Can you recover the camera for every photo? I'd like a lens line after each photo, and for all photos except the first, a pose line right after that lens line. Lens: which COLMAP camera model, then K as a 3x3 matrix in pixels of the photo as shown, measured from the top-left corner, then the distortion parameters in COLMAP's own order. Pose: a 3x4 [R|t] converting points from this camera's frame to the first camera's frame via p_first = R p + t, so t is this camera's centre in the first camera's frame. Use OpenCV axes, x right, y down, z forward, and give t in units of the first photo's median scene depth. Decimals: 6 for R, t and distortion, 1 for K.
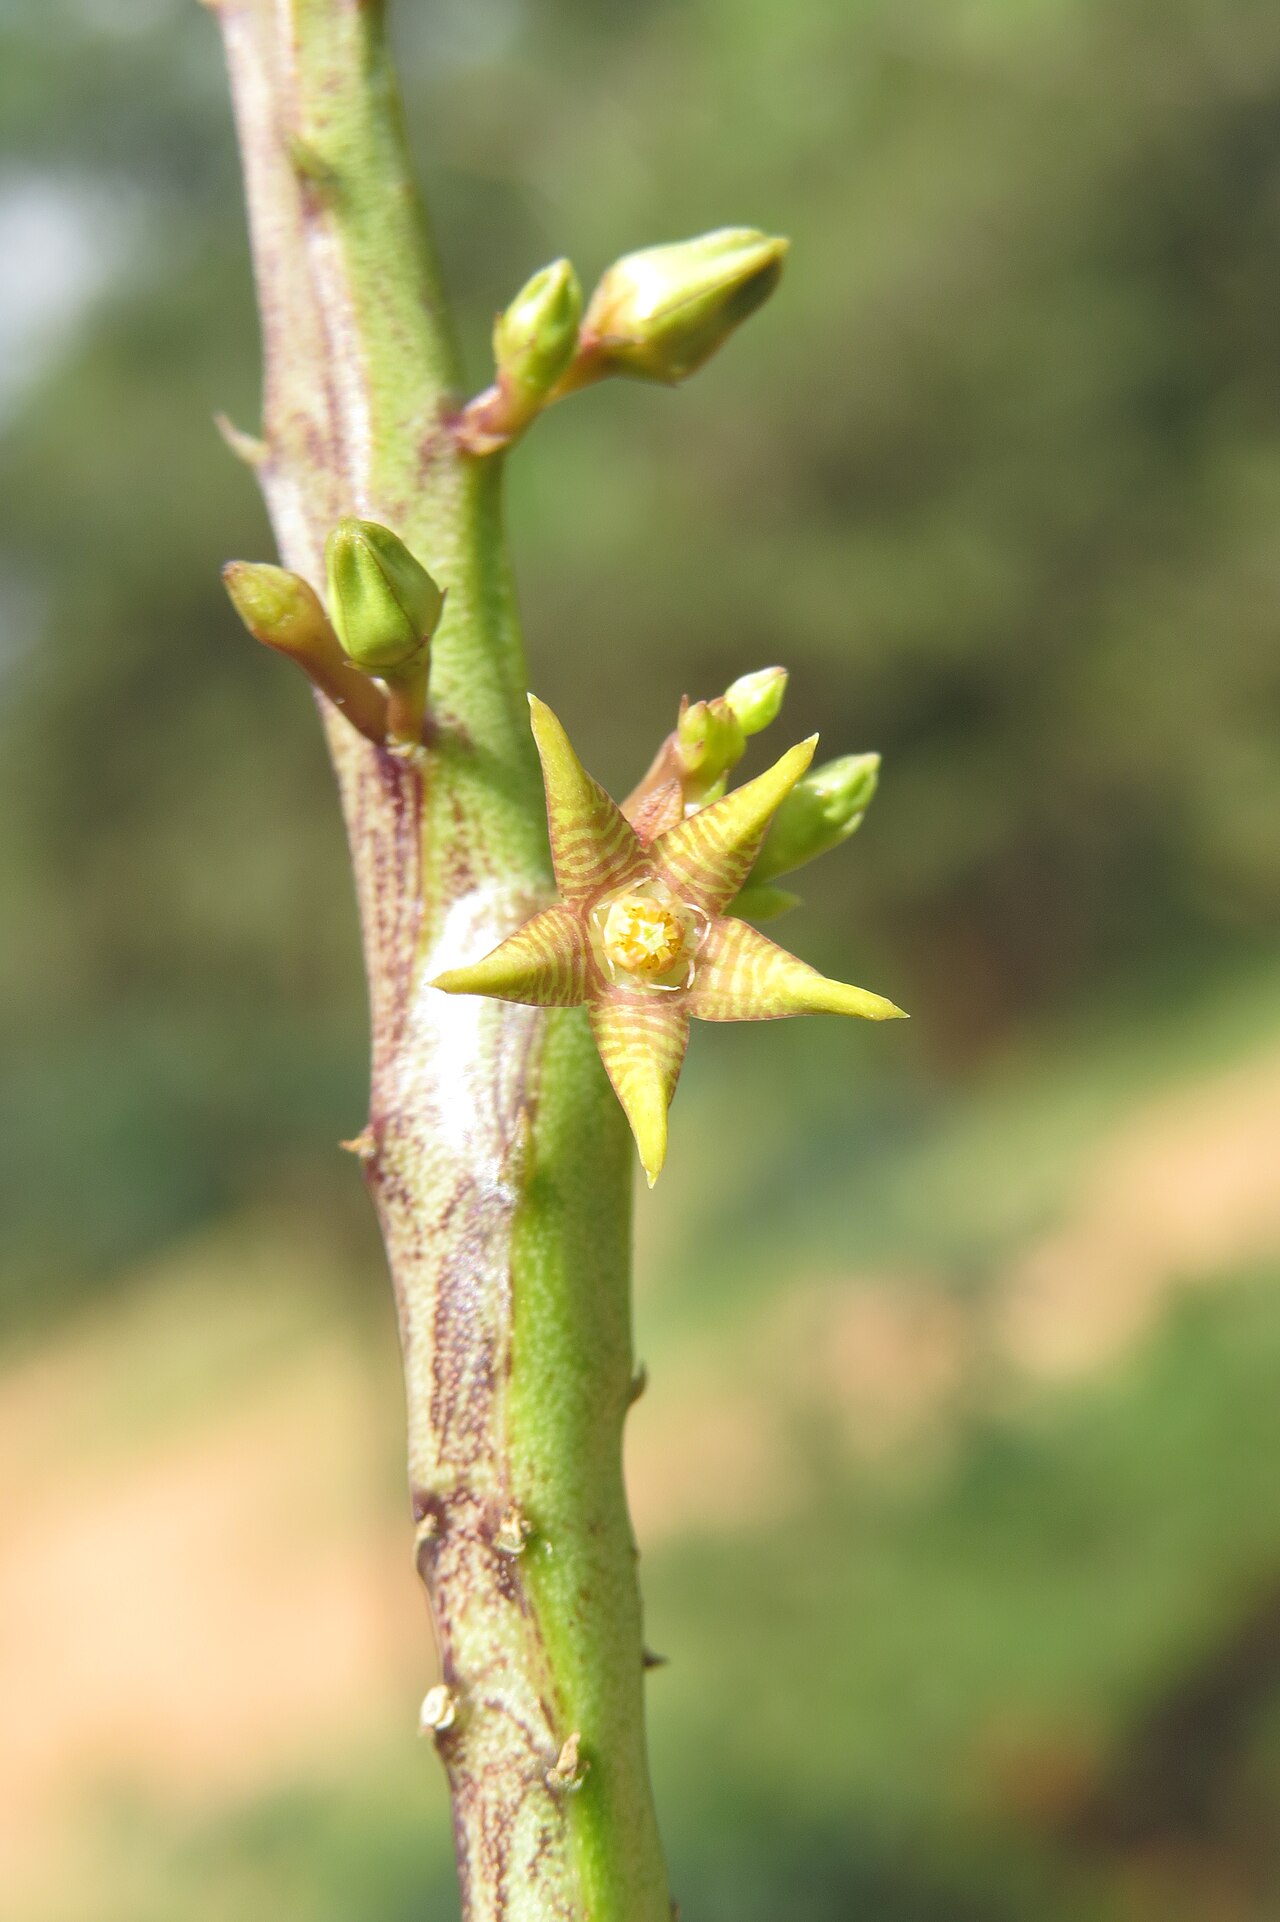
lens RADIAL K [[4461.6, 0, 640.0], [0, 4461.6, 961.0], [0, 0, 1]] dist [-0.427947, 0.164662]
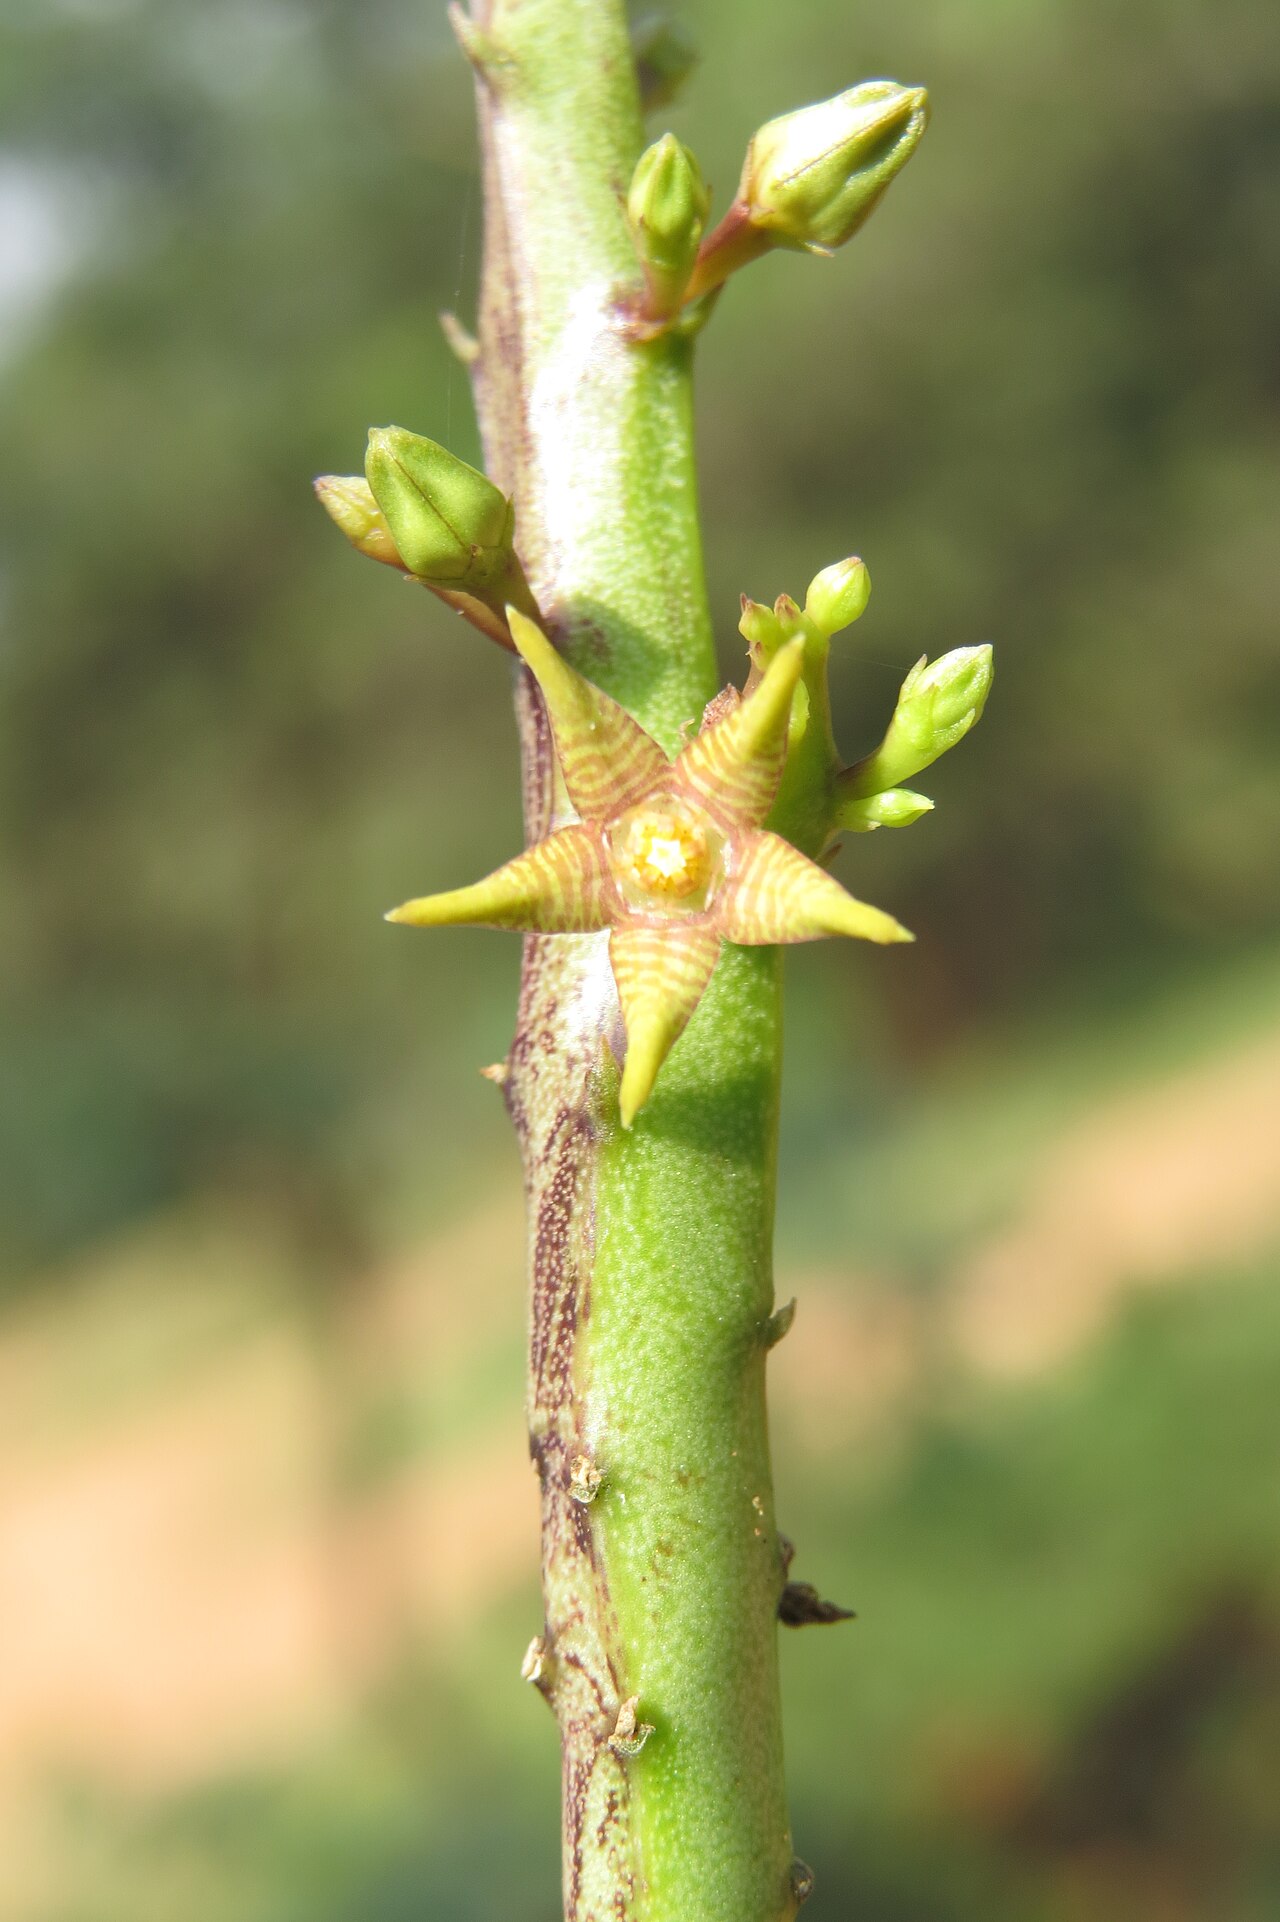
lens RADIAL K [[4461.6, 0, 640.0], [0, 4461.6, 961.0], [0, 0, 1]] dist [-0.427947, 0.164662]
pose [[0.914304, -0.013849, -0.404792, 0.369851], [0.032370, 0.998717, 0.038944, -0.019868], [0.403733, -0.048710, 0.913579, 0.136180]]
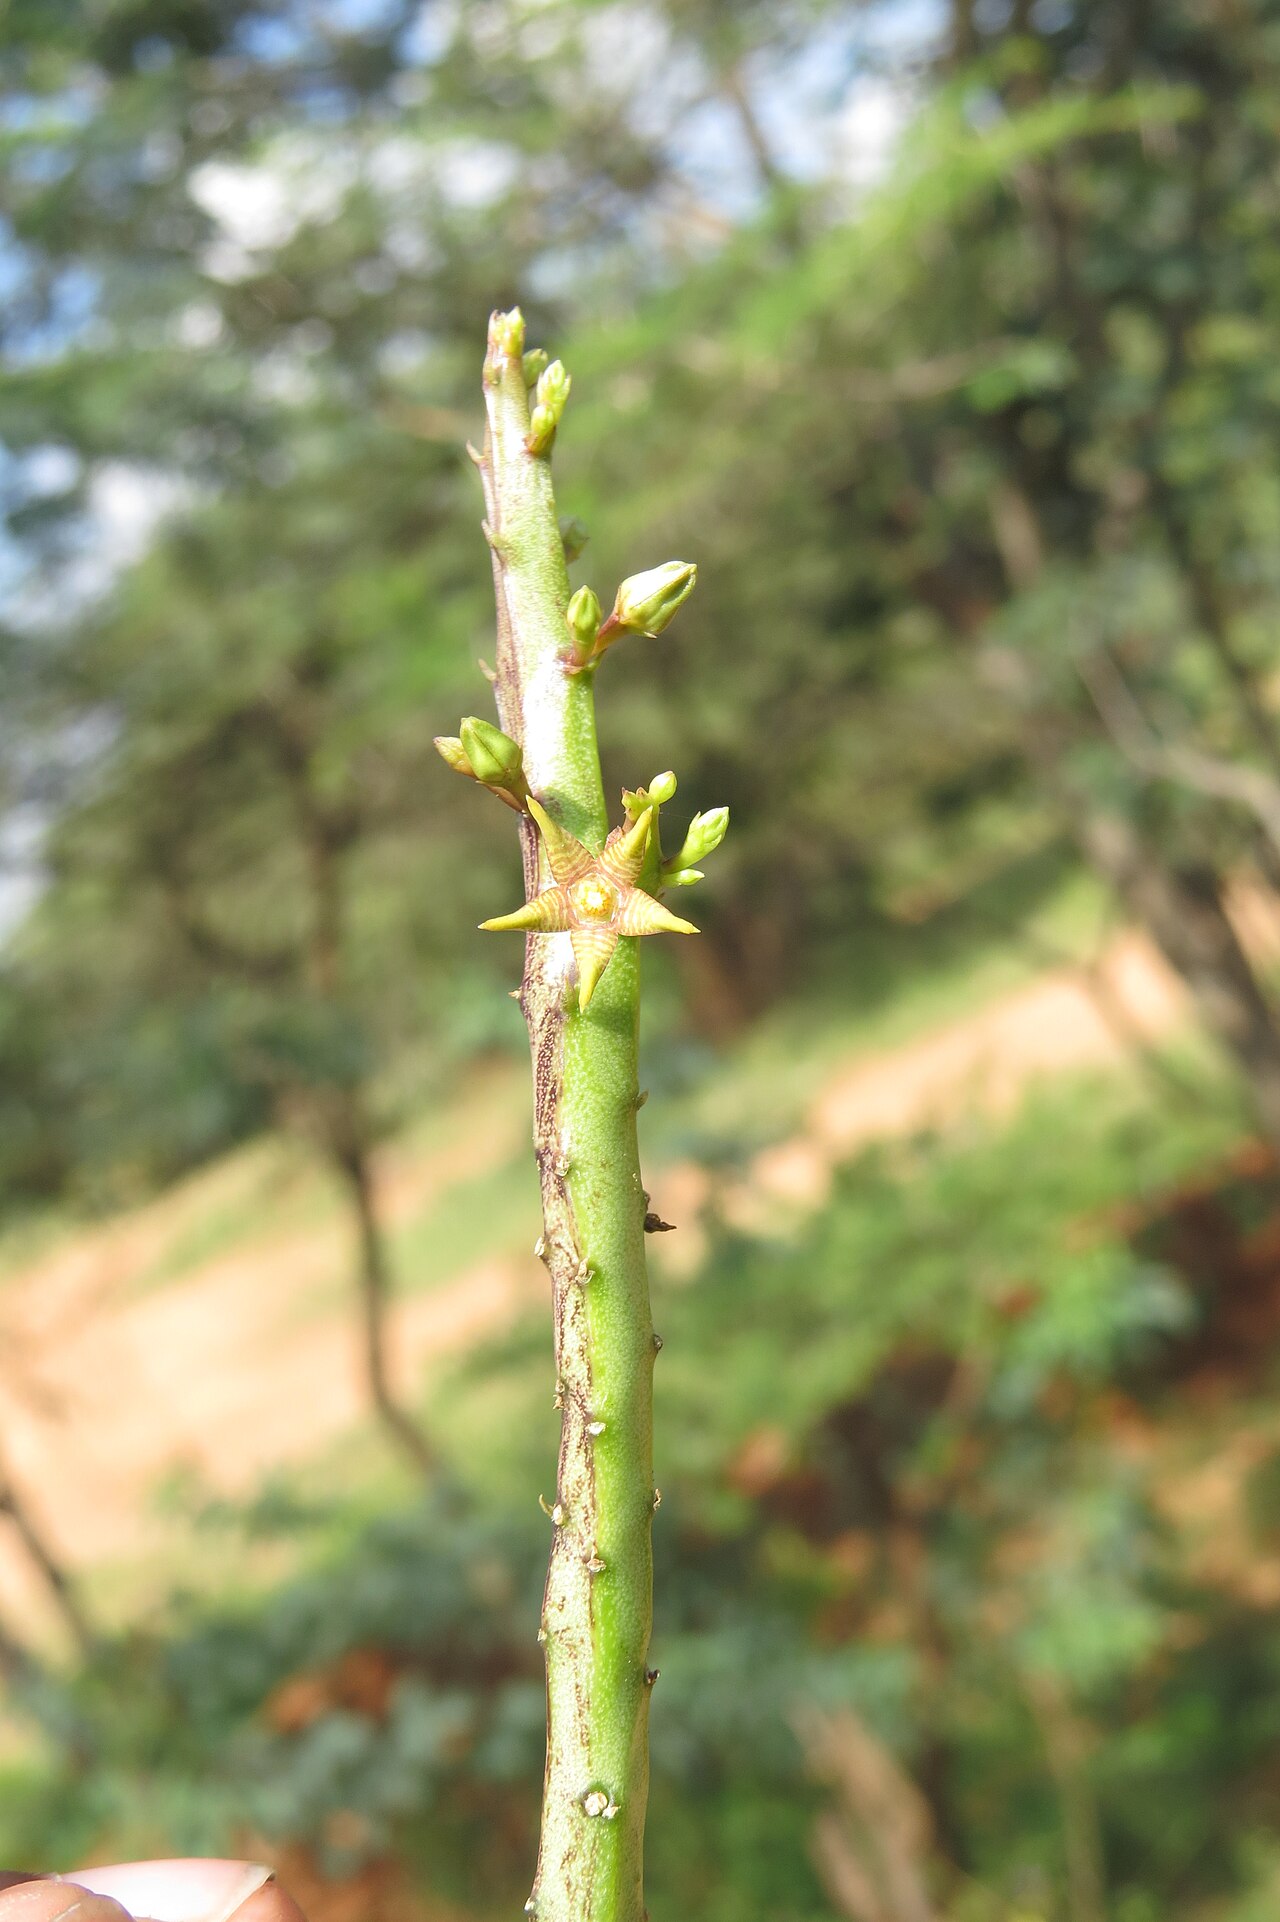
lens RADIAL K [[2776.5, 0, 640.0], [0, 2776.5, 961.0], [0, 0, 1]] dist [-0.162567, 0.006784]
pose [[0.938323, -0.031752, -0.344298, 0.492059], [0.048778, 0.997972, 0.040899, -0.029924], [0.342301, -0.055171, 0.937969, -0.292856]]
